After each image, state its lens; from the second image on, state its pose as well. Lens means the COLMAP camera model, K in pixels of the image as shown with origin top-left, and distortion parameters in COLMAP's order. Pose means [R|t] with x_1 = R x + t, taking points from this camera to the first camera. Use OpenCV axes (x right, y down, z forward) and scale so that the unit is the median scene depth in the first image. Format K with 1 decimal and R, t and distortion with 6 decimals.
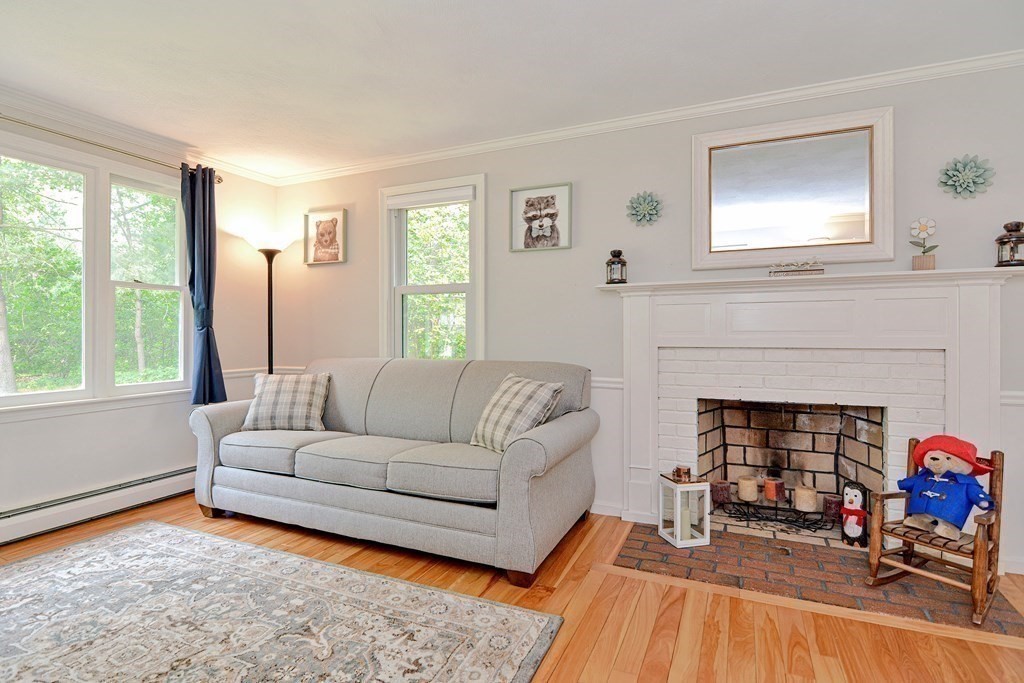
lens RADIAL K [[517.8, 0, 503.4], [0, 517.8, 327.9], [0, 0, 1]] dist [-0.000513, -0.001360]
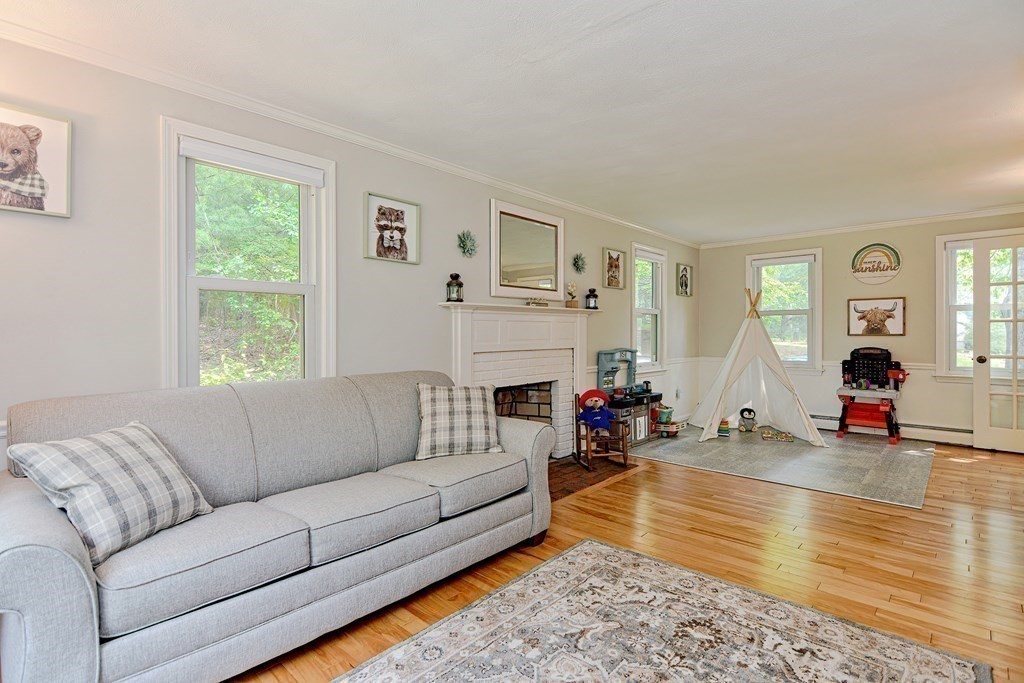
lens RADIAL K [[516.4, 0, 517.1], [0, 516.4, 337.0], [0, 0, 1]] dist [-0.016204, -0.000715]
pose [[0.275191, -0.004226, 0.961380, -0.830327], [0.000546, 0.999991, 0.004240, -0.007380], [-0.961390, -0.000642, 0.275190, 0.494224]]
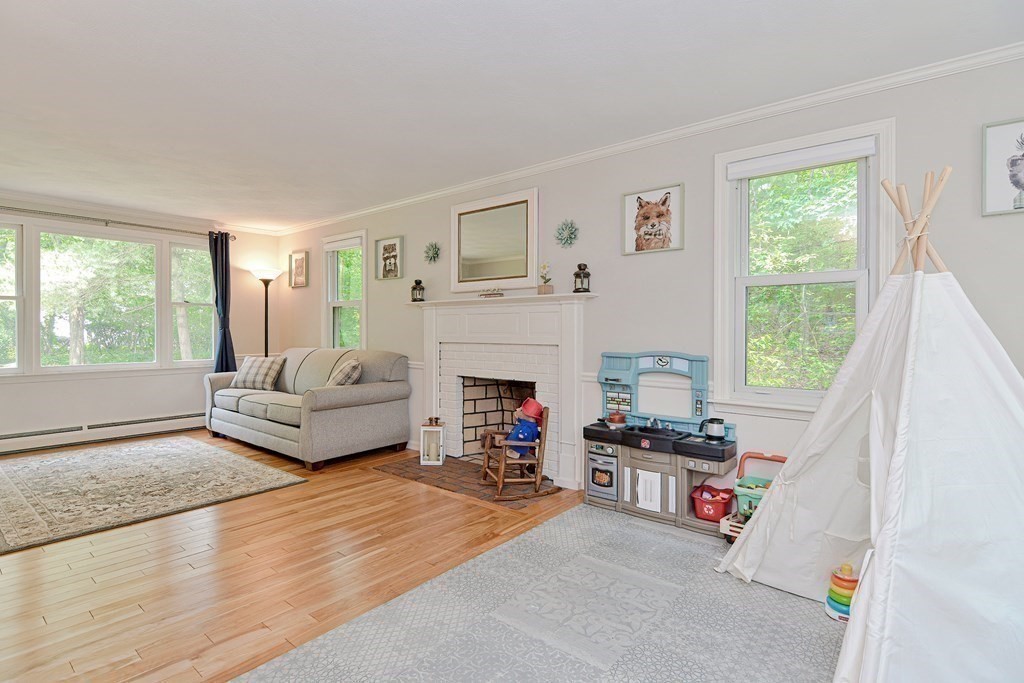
lens RADIAL K [[516.4, 0, 517.1], [0, 516.4, 337.0], [0, 0, 1]] dist [-0.016204, -0.000715]
pose [[0.966294, 0.009353, -0.257270, 0.841673], [-0.004737, 0.999817, 0.018556, -0.007943], [0.257397, -0.016712, 0.966161, -0.391998]]
